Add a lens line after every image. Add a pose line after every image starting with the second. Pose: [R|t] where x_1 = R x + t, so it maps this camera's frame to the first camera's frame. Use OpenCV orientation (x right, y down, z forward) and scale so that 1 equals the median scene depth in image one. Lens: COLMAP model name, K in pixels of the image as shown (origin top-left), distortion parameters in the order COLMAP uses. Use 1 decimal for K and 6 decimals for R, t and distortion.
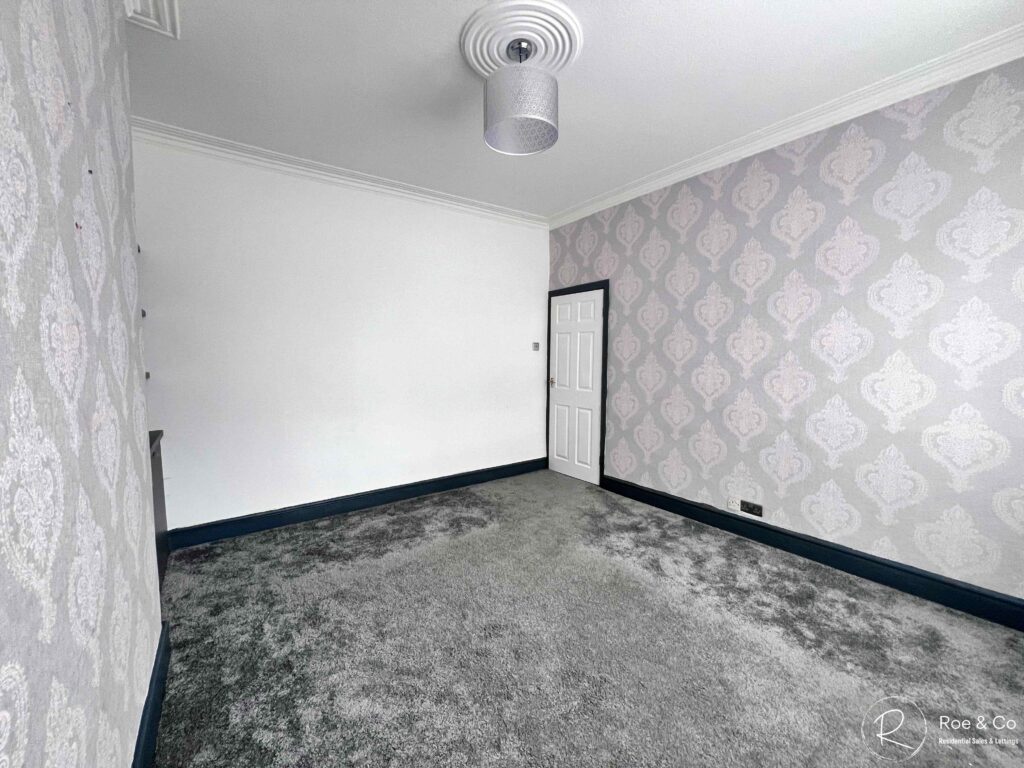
lens RADIAL K [[411.0, 0, 507.0], [0, 411.0, 387.7], [0, 0, 1]] dist [0.001216, 0.000350]
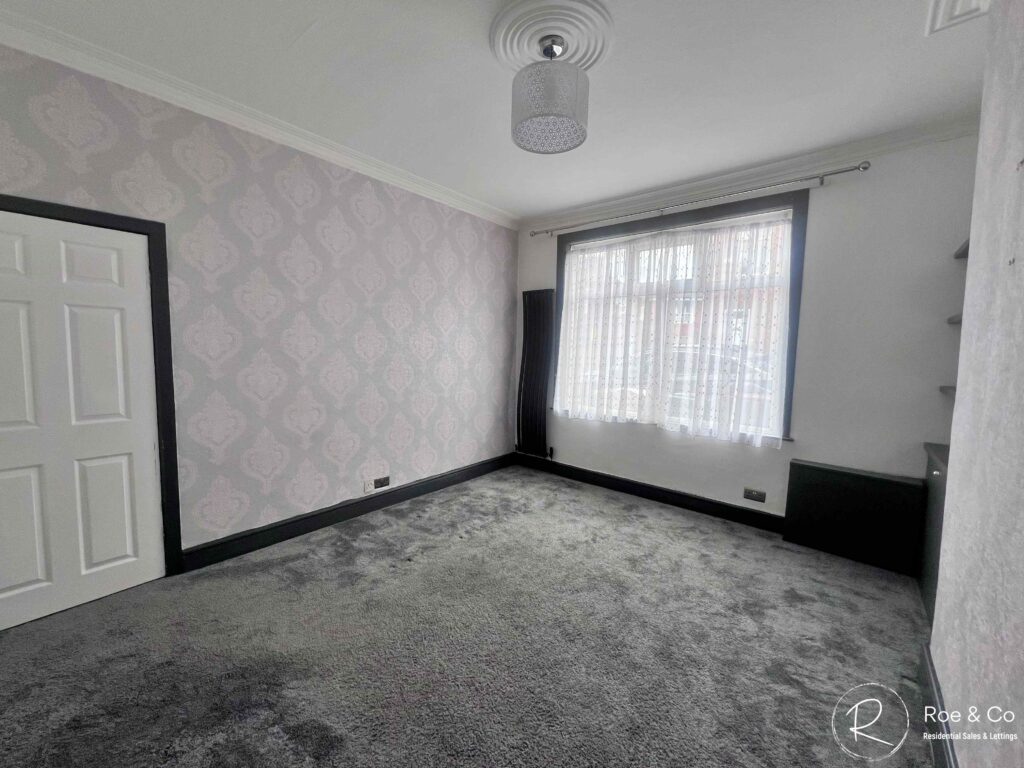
lens RADIAL K [[411.0, 0, 509.7], [0, 411.0, 384.2], [0, 0, 1]] dist [0.001216, 0.000350]
pose [[-0.239293, -0.086498, 0.967087, -0.534929], [0.065847, 0.992285, 0.105045, -0.075655], [-0.968712, 0.088816, -0.231751, 0.783123]]
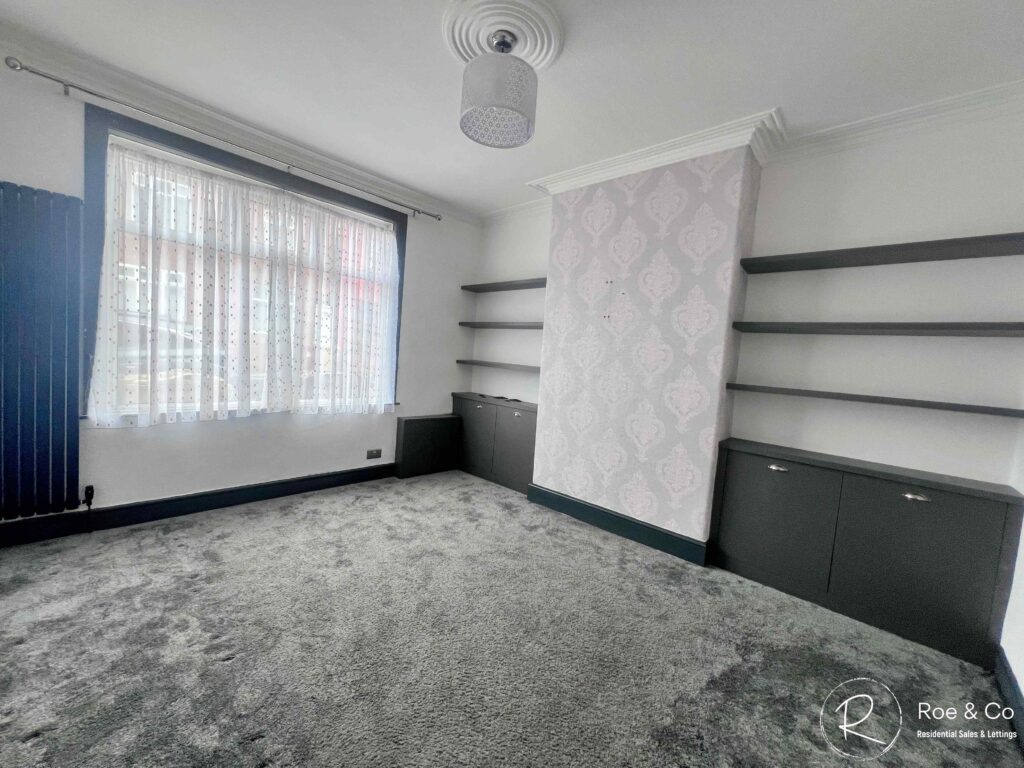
lens RADIAL K [[409.5, 0, 516.0], [0, 409.5, 383.1], [0, 0, 1]] dist [-0.000425, 0.000356]
pose [[-0.977434, -0.058470, -0.202990, 0.095062], [-0.092158, 0.982691, 0.160700, -0.099762], [0.190080, 0.175781, -0.965904, 1.192497]]
